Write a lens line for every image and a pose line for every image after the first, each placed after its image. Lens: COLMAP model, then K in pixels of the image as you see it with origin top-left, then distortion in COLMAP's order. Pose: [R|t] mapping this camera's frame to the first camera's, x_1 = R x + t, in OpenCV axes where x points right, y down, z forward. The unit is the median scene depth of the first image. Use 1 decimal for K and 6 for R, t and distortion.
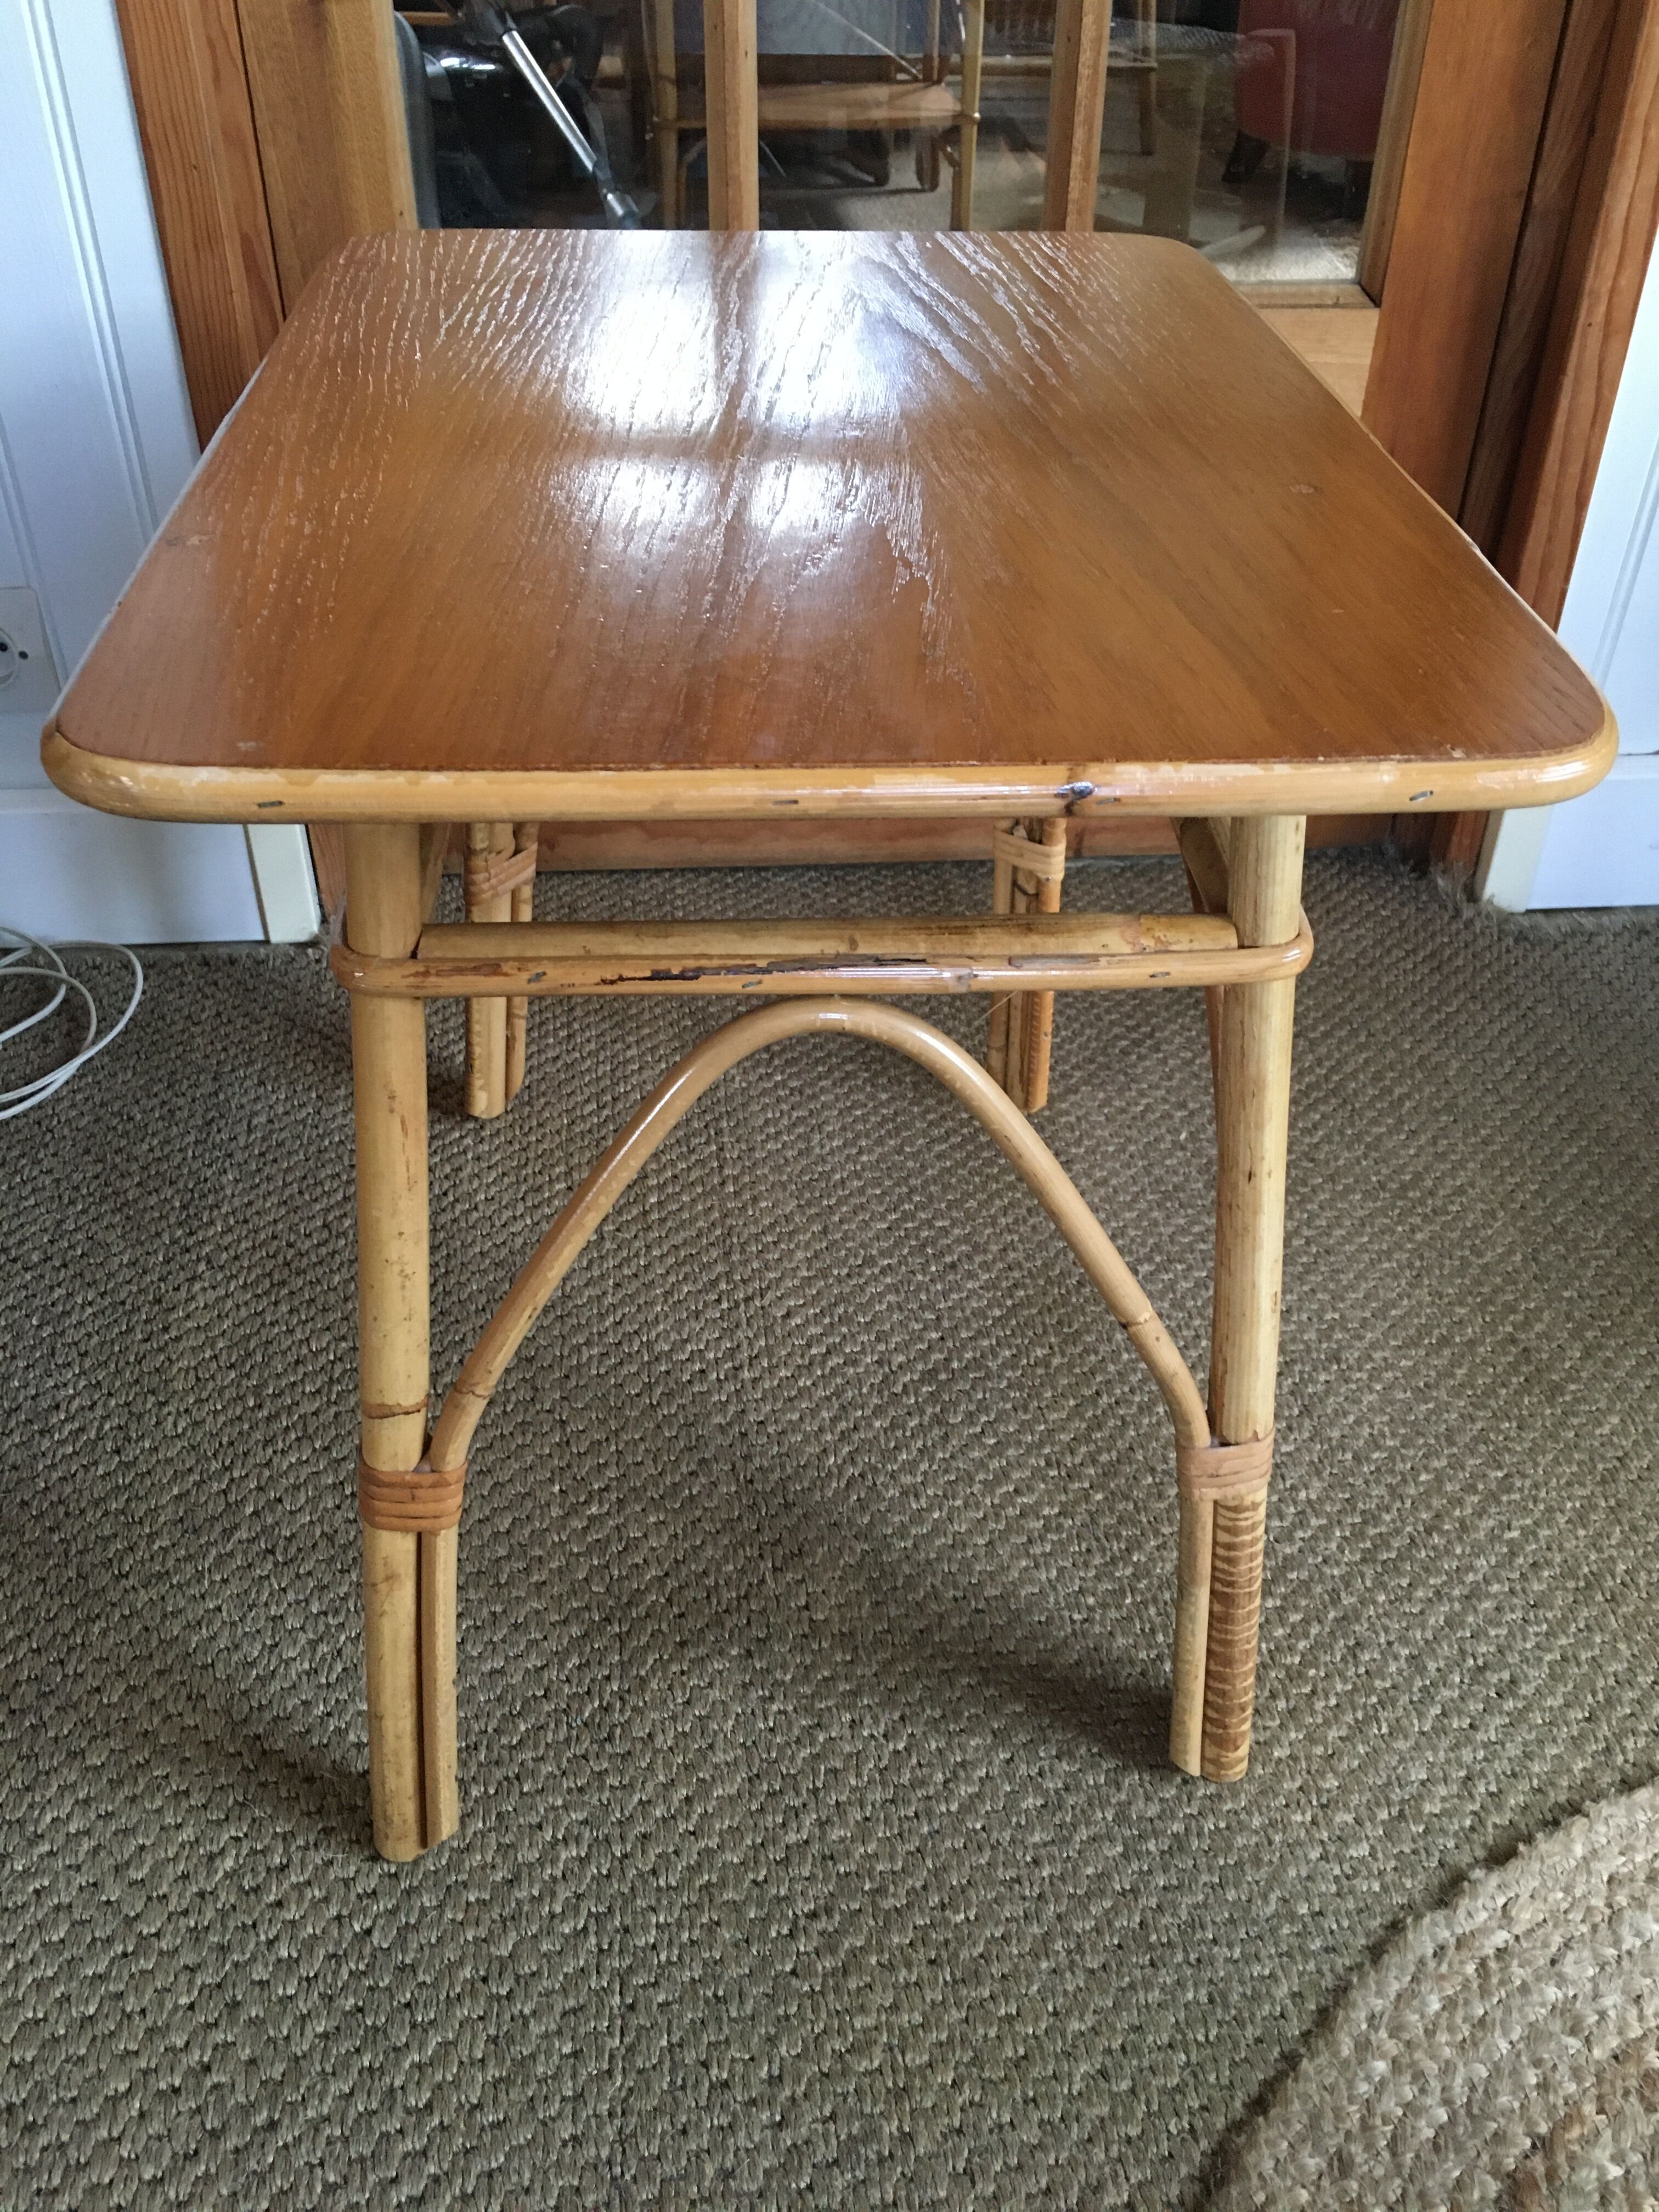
lens RADIAL K [[1895.3, 0, 834.8], [0, 1895.3, 1075.8], [0, 0, 1]] dist [0.077195, -0.106052]
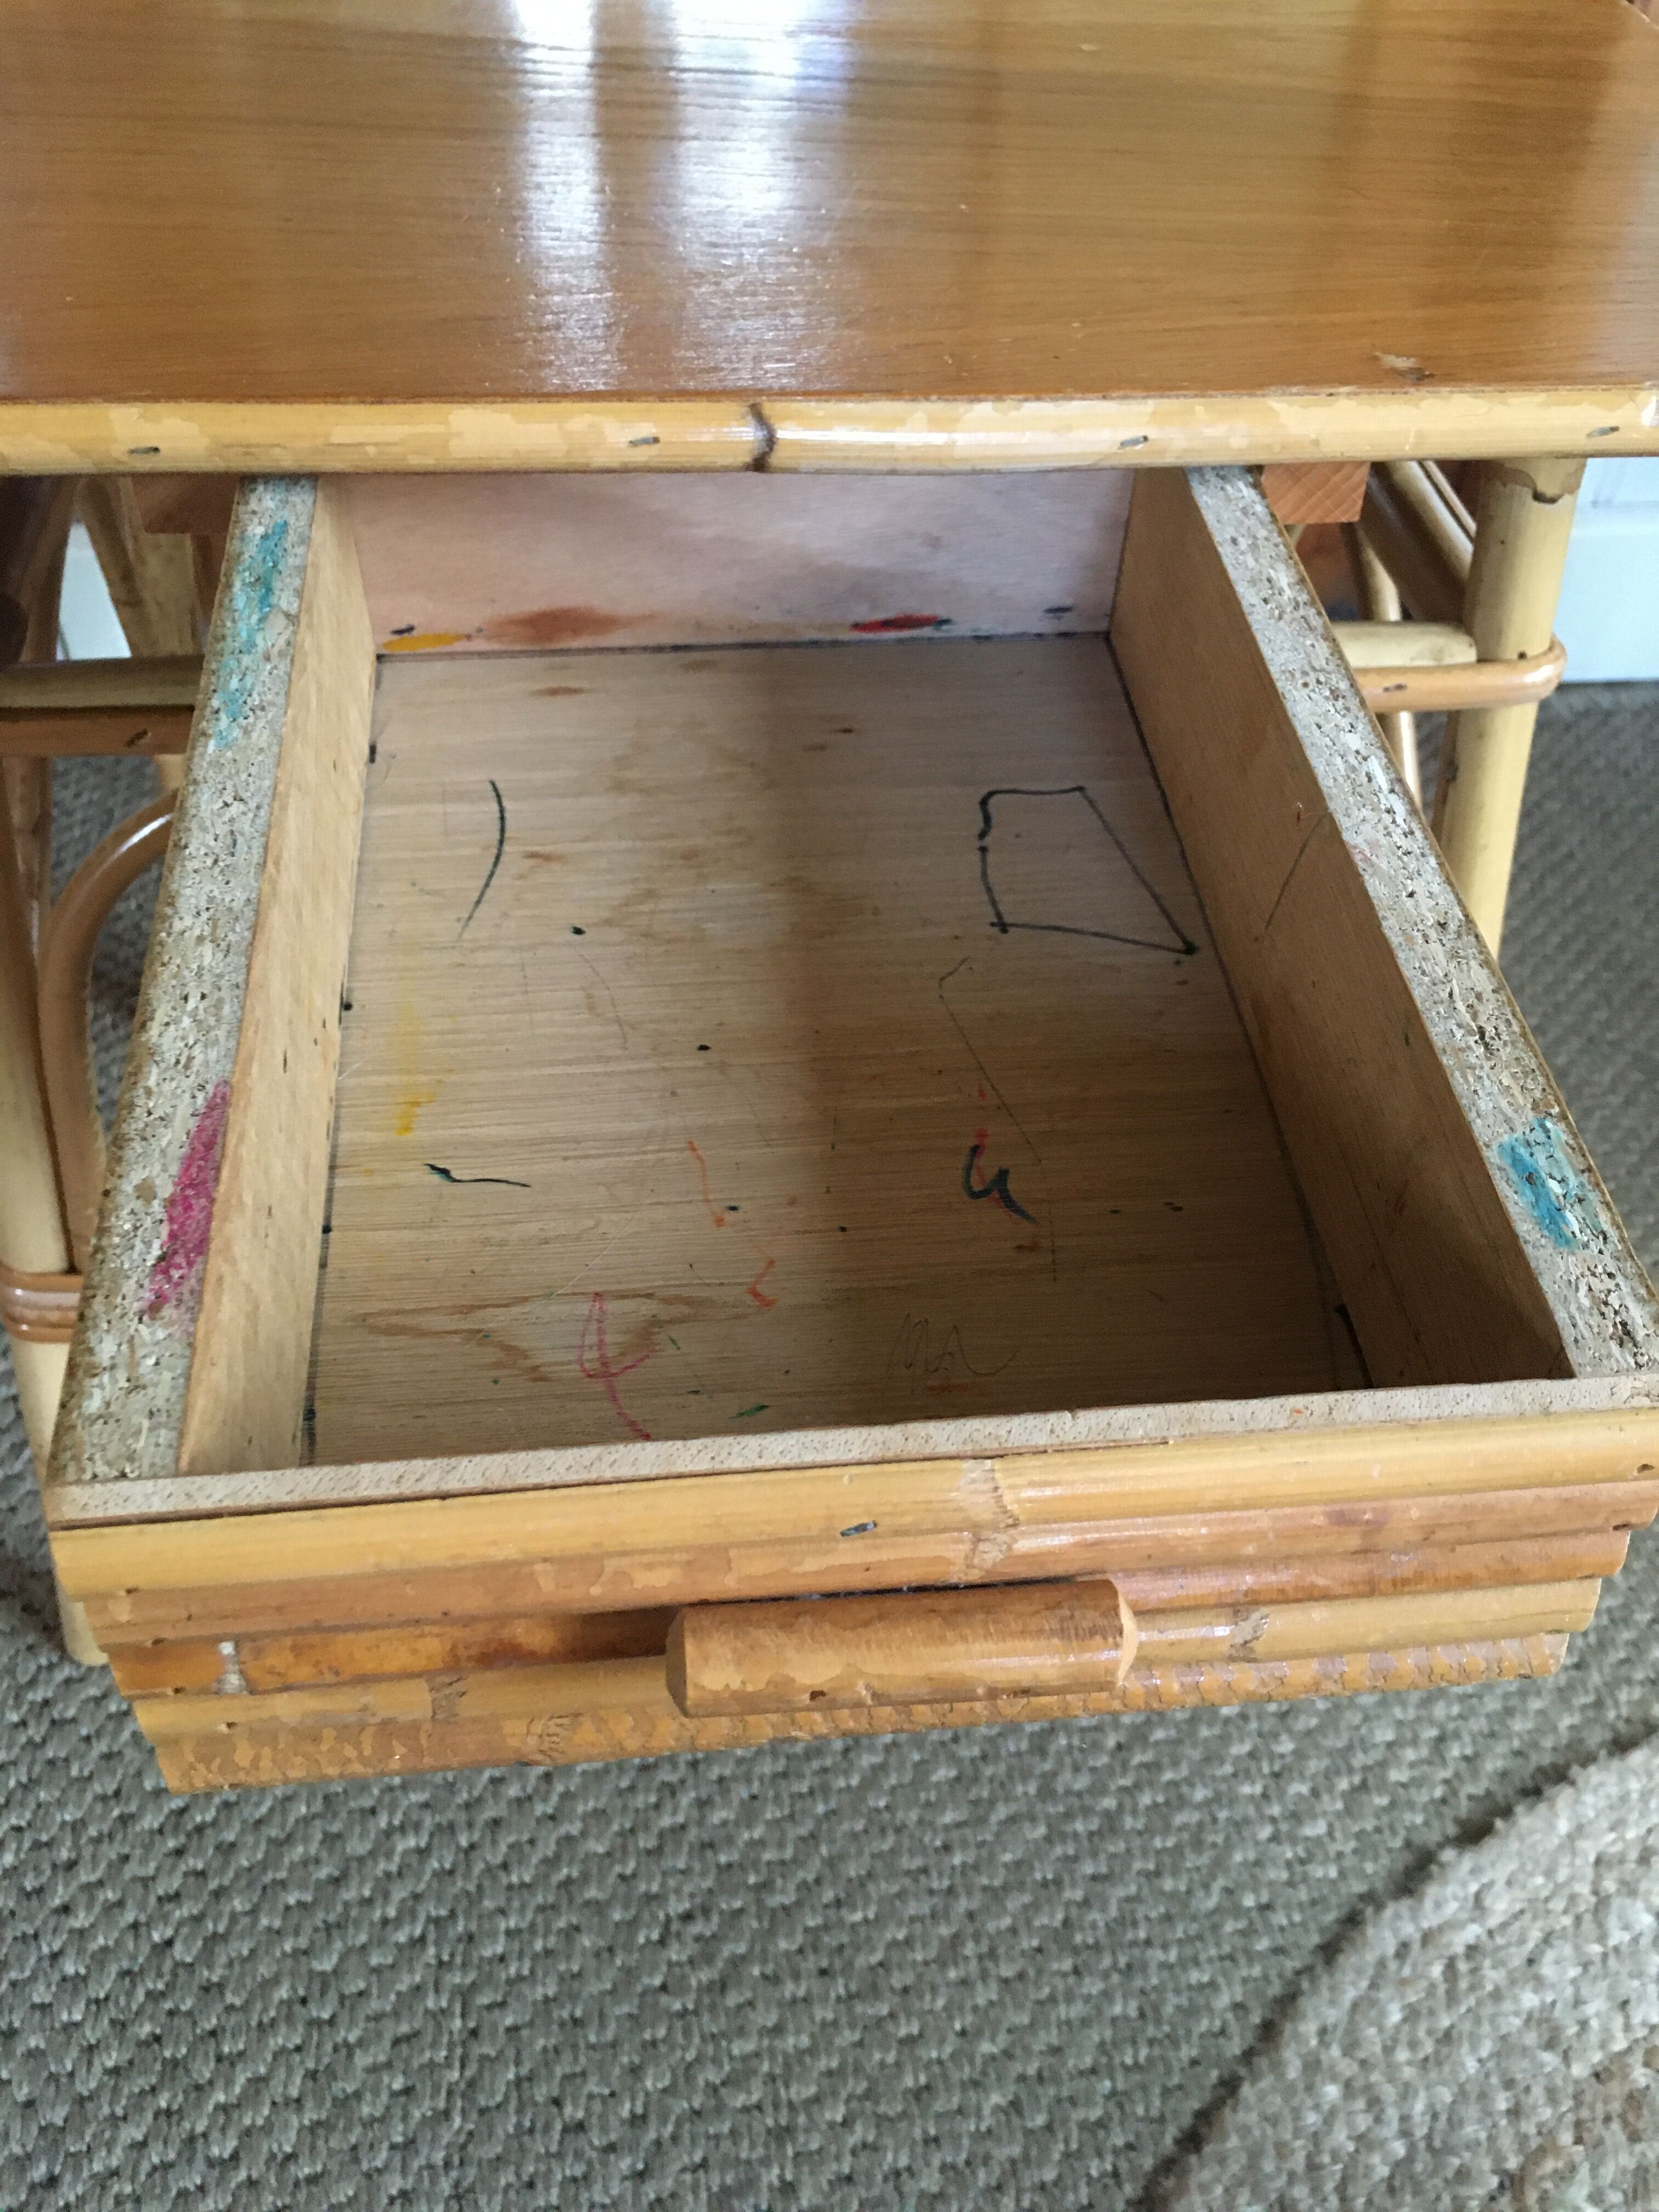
lens RADIAL K [[1895.3, 0, 829.4], [0, 1895.3, 1101.8], [0, 0, 1]] dist [0.077195, -0.106052]
pose [[0.999709, 0.001198, 0.024080, 0.027088], [-0.004968, 0.987565, 0.157131, -0.054164], [-0.023593, -0.157205, 0.987284, 0.172363]]
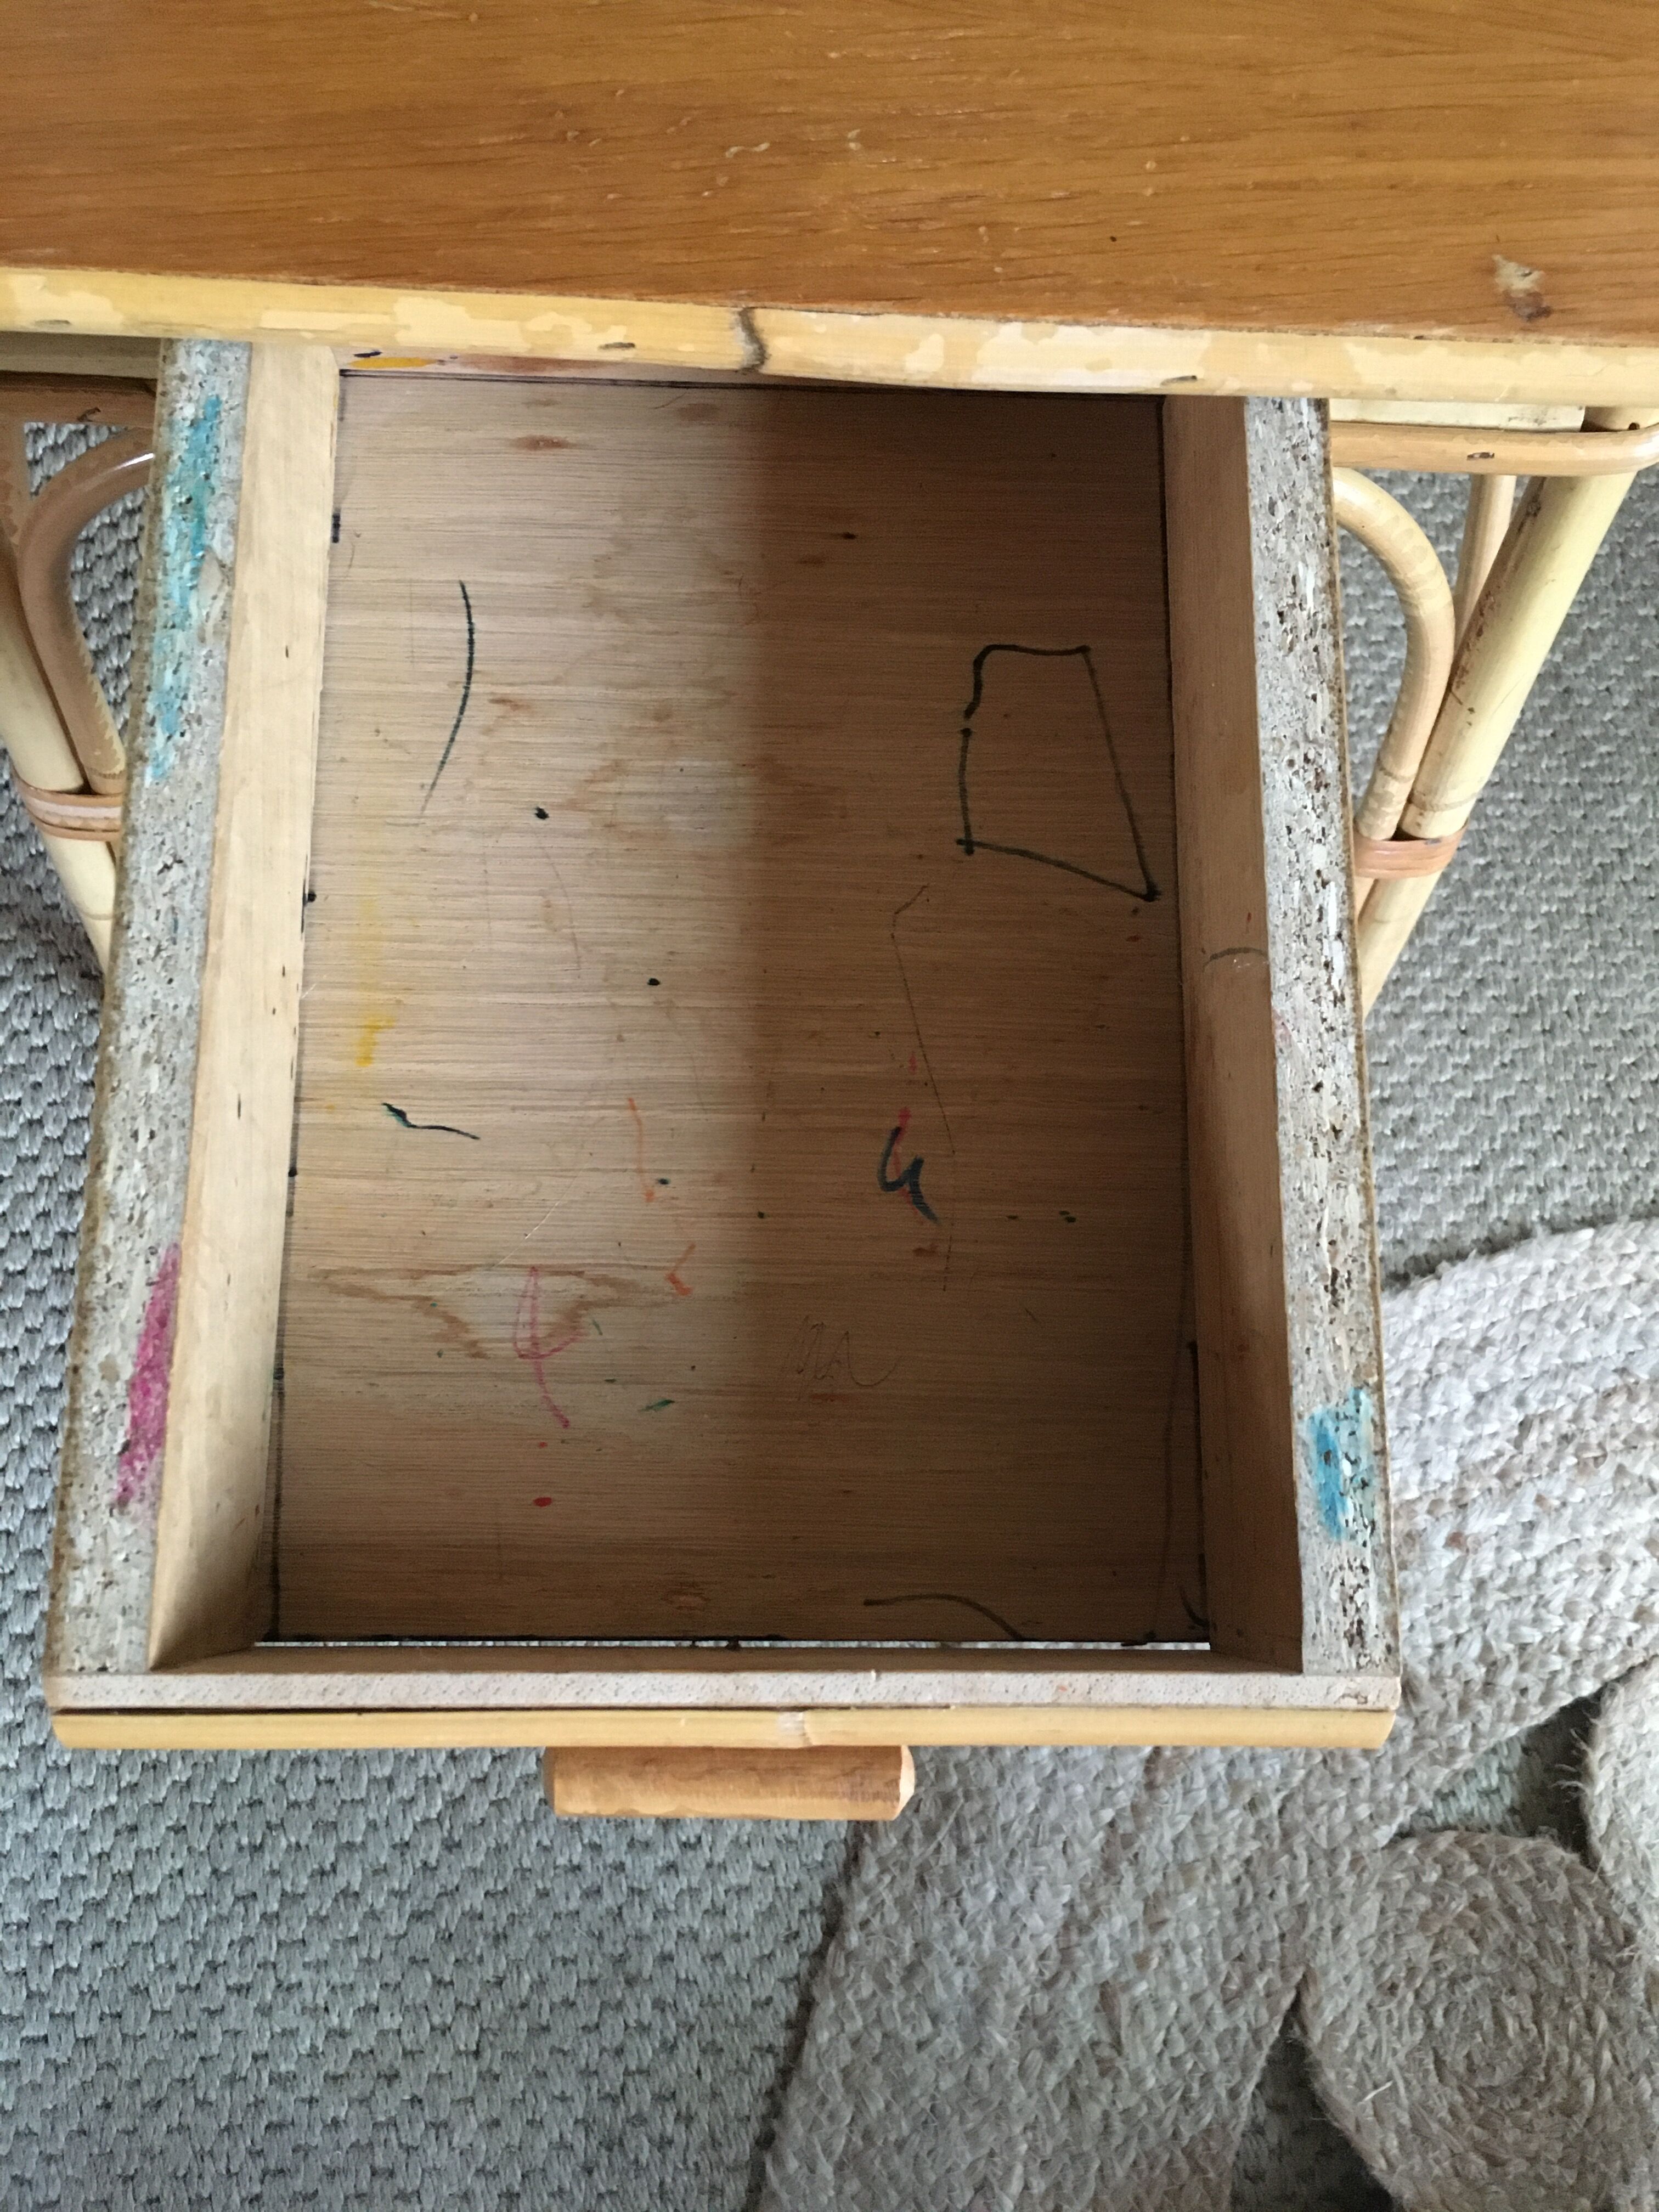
lens RADIAL K [[1895.3, 0, 831.6], [0, 1895.3, 1080.9], [0, 0, 1]] dist [0.077195, -0.106052]
pose [[0.995192, 0.097086, 0.012920, 0.047172], [-0.084014, 0.778410, 0.622109, -0.262977], [0.050341, -0.620203, 0.782824, 0.239954]]
